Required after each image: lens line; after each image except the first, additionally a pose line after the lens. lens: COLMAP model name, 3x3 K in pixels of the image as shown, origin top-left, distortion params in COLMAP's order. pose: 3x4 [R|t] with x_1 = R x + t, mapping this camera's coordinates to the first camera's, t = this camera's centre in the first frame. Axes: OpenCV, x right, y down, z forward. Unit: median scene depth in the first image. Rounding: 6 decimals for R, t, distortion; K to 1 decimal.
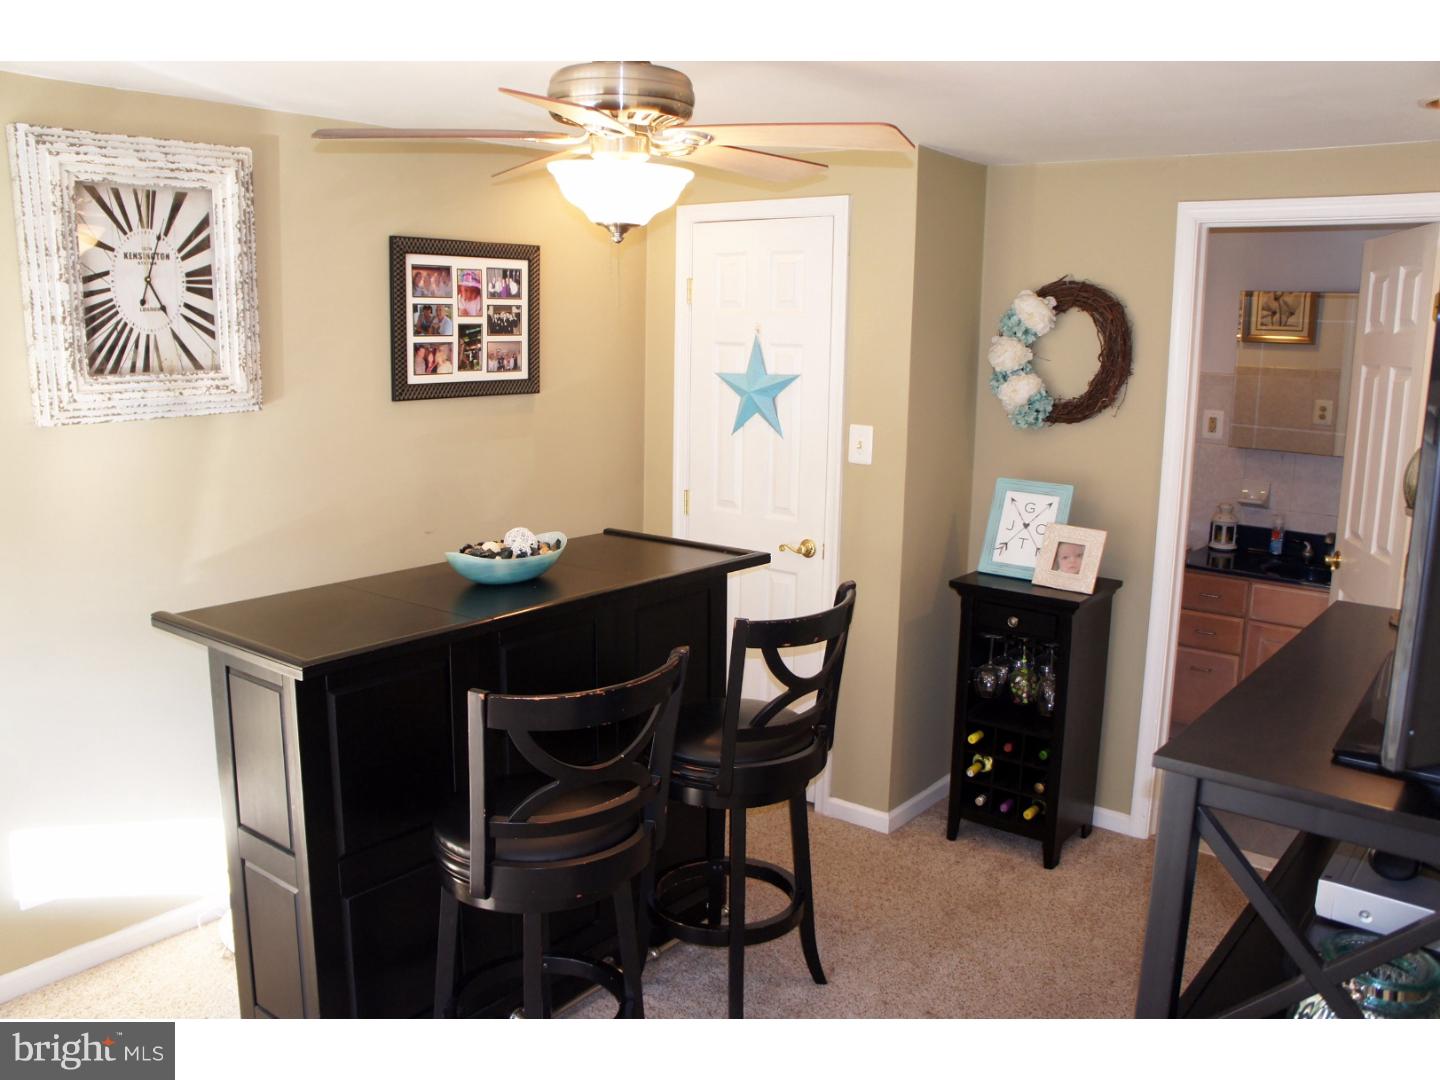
lens RADIAL K [[1180.7, 0, 720.0], [0, 1180.7, 540.0], [0, 0, 1]] dist [-0.172618, 0.160367]
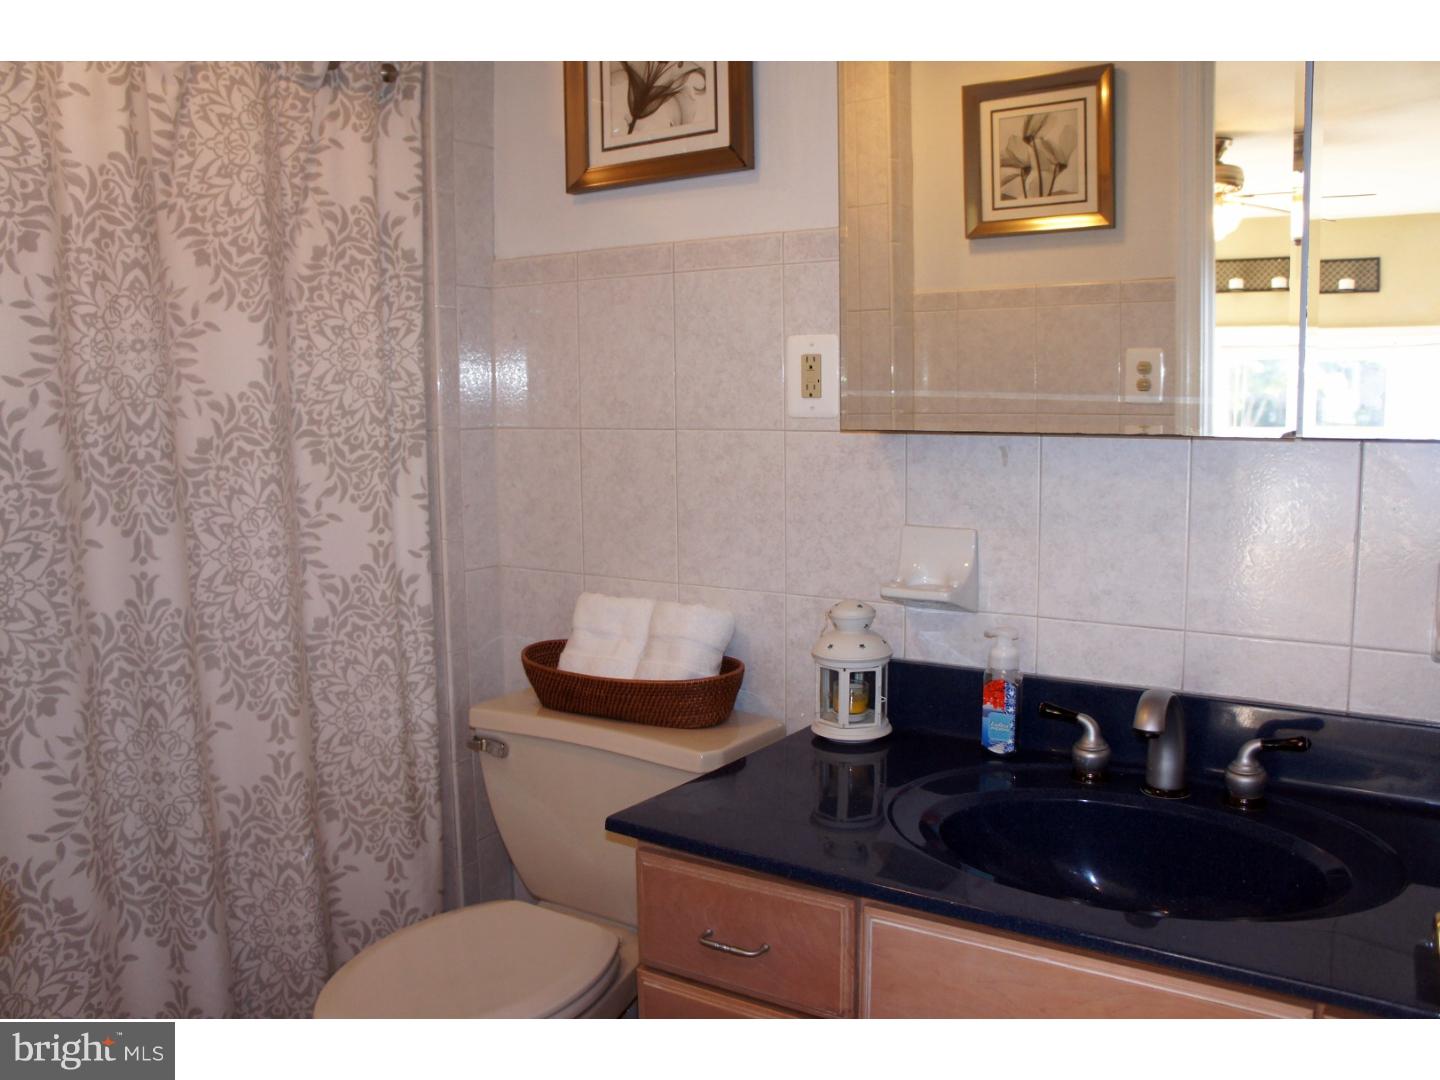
lens RADIAL K [[1180.7, 0, 720.0], [0, 1180.7, 540.0], [0, 0, 1]] dist [-0.172618, 0.160367]
pose [[0.994674, -0.041615, 0.094294, 0.363590], [0.047688, 0.996868, -0.063092, -0.029491], [-0.091374, 0.067252, 0.993543, 0.647552]]
